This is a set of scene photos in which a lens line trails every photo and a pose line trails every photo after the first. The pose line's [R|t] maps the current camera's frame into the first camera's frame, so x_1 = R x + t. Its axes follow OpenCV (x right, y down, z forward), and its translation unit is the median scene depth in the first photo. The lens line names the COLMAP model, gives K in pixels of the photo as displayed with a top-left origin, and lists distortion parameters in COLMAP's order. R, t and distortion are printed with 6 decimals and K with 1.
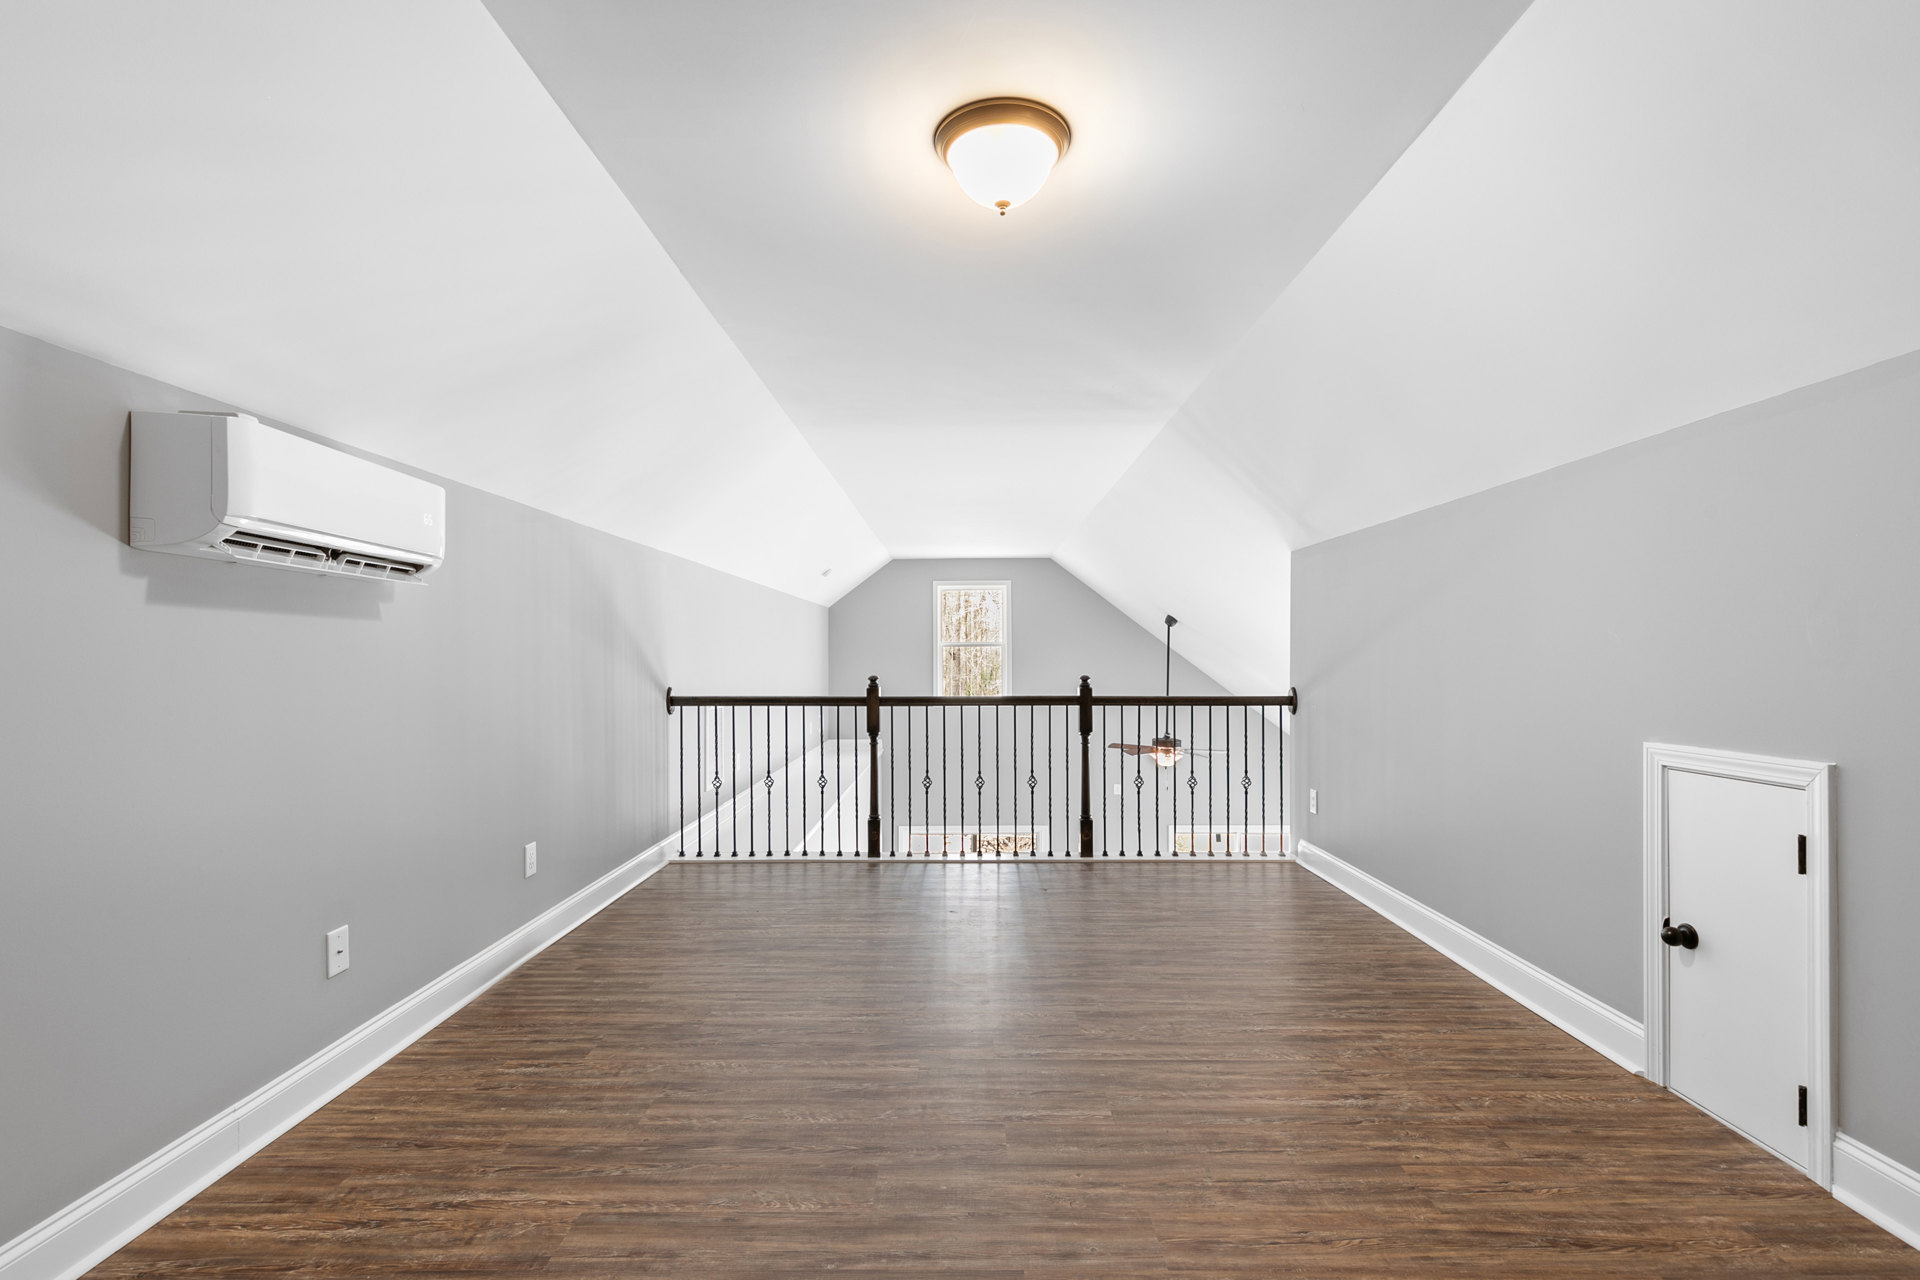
lens RADIAL K [[865.6, 0, 959.1], [0, 865.6, 652.4], [0, 0, 1]] dist [0.005885, 0.001397]
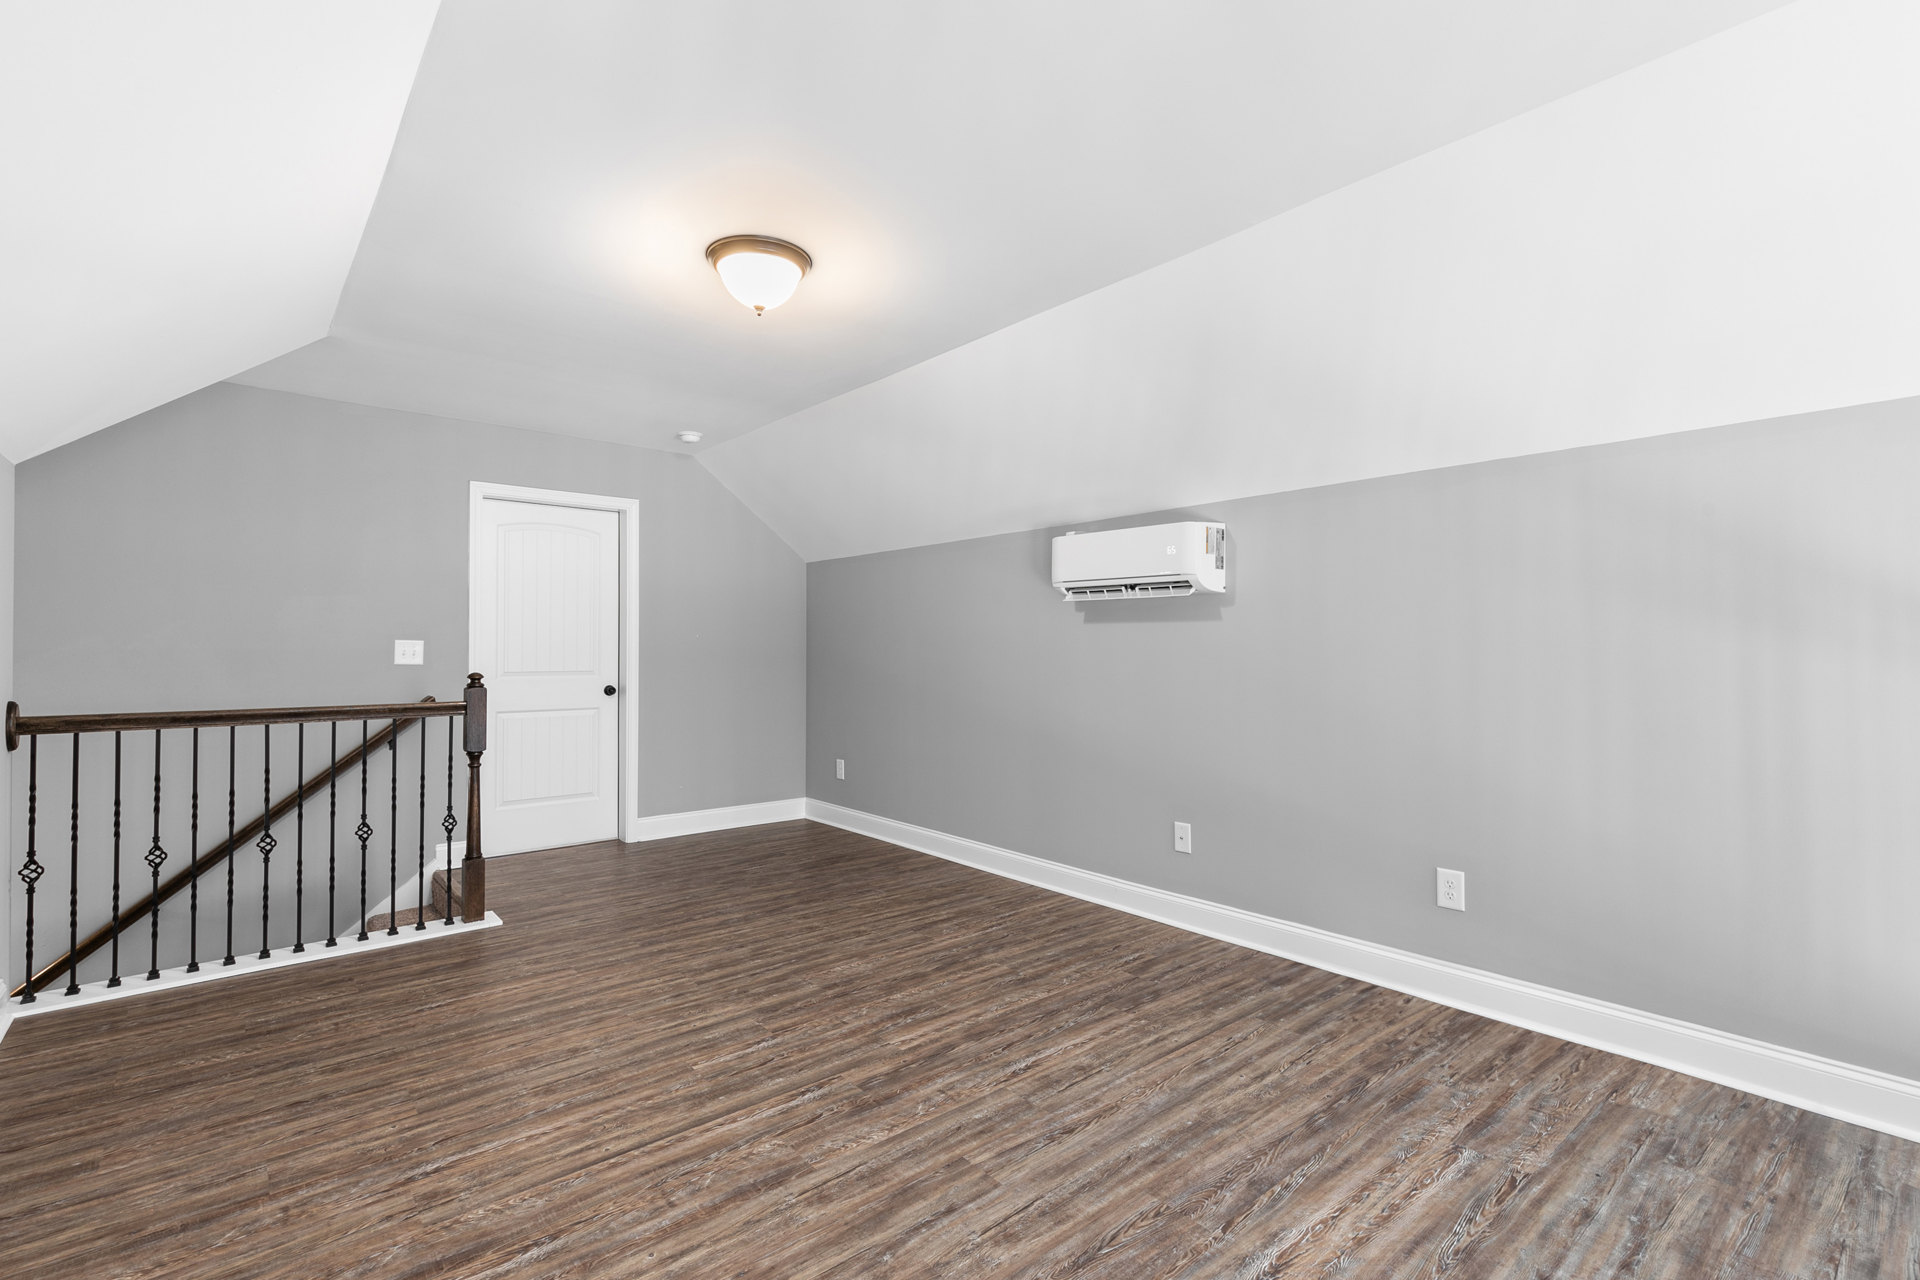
lens RADIAL K [[865.6, 0, 957.7], [0, 865.6, 639.2], [0, 0, 1]] dist [0.005885, 0.001397]
pose [[-0.756716, -0.002801, -0.653738, 0.617305], [0.006308, 0.999913, -0.011585, 0.006592], [0.653714, -0.012890, -0.756632, 1.982735]]
